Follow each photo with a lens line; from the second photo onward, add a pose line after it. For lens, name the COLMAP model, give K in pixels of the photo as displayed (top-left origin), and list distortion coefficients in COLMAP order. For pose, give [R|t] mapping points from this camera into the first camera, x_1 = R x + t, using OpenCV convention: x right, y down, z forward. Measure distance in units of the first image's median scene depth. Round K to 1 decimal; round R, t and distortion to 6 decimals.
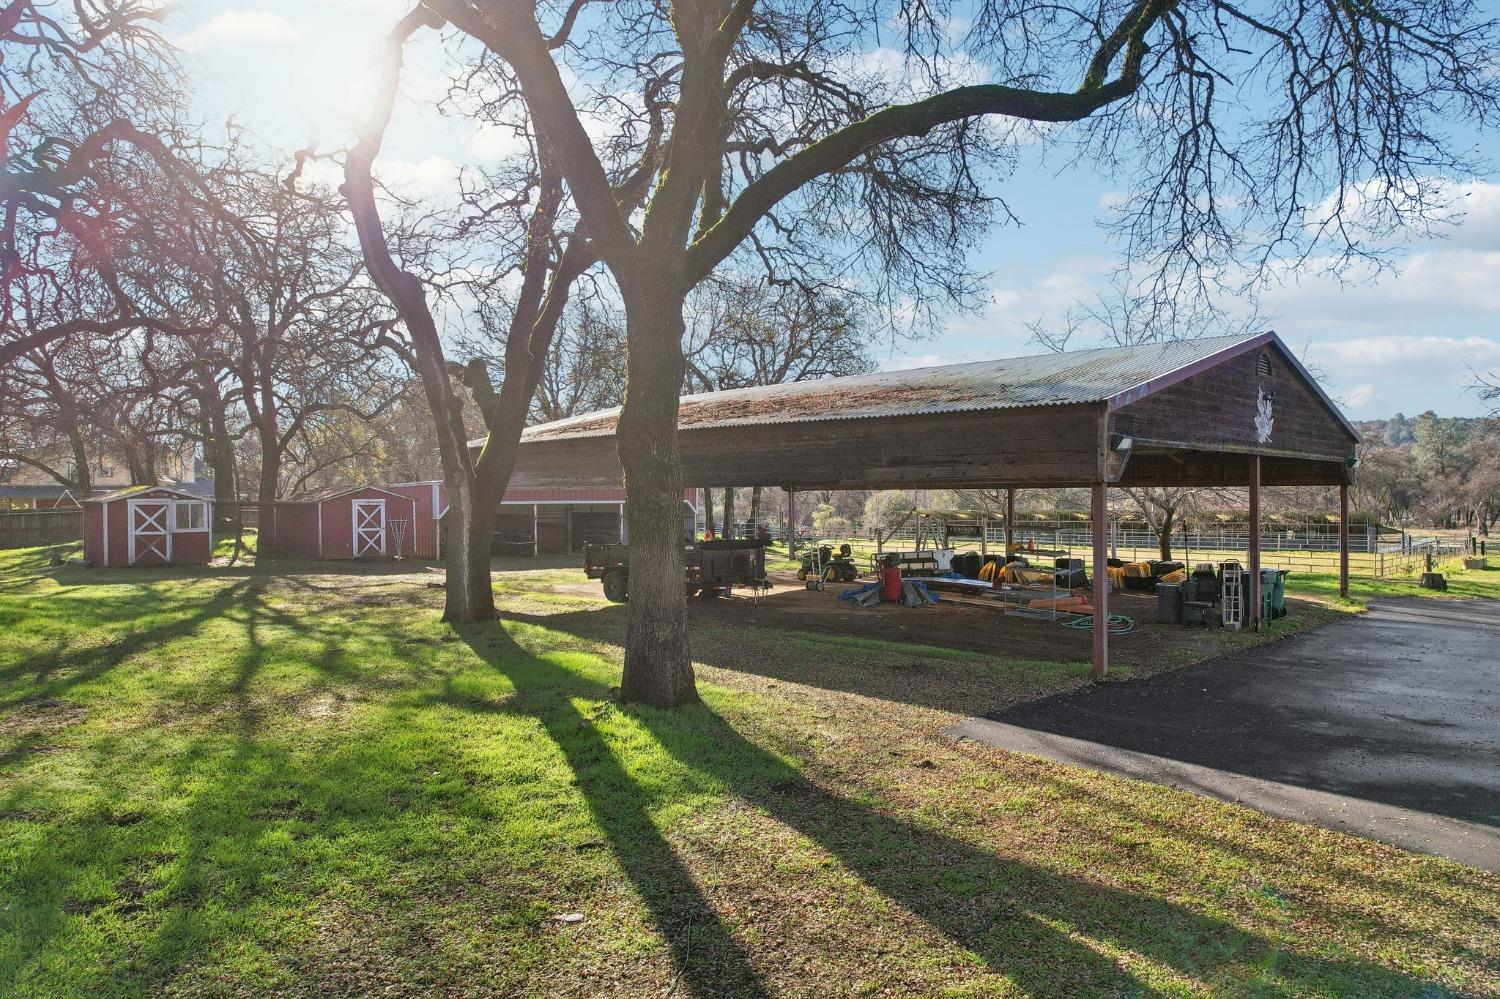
lens RADIAL K [[978.6, 0, 752.6], [0, 978.6, 496.6], [0, 0, 1]] dist [-0.045779, 0.028349]
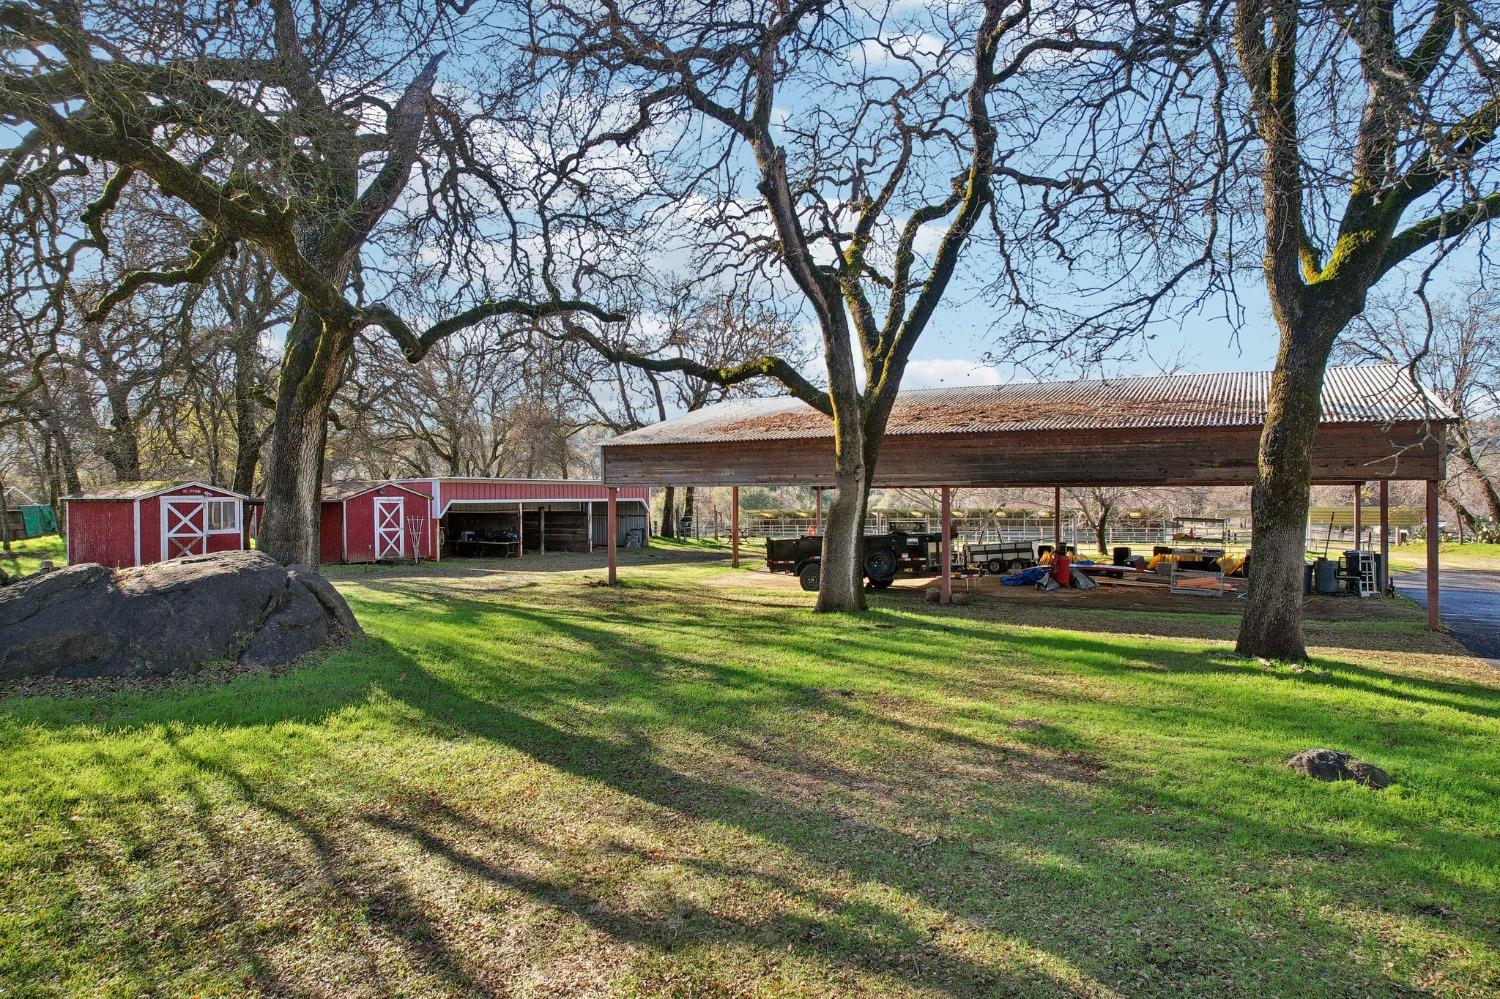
lens RADIAL K [[978.6, 0, 747.9], [0, 978.6, 497.0], [0, 0, 1]] dist [-0.045779, 0.028349]
pose [[0.955389, 0.000381, 0.295351, -0.388582], [-0.000458, 1.000000, 0.000193, 0.002810], [-0.295350, -0.000319, 0.955389, 0.016051]]
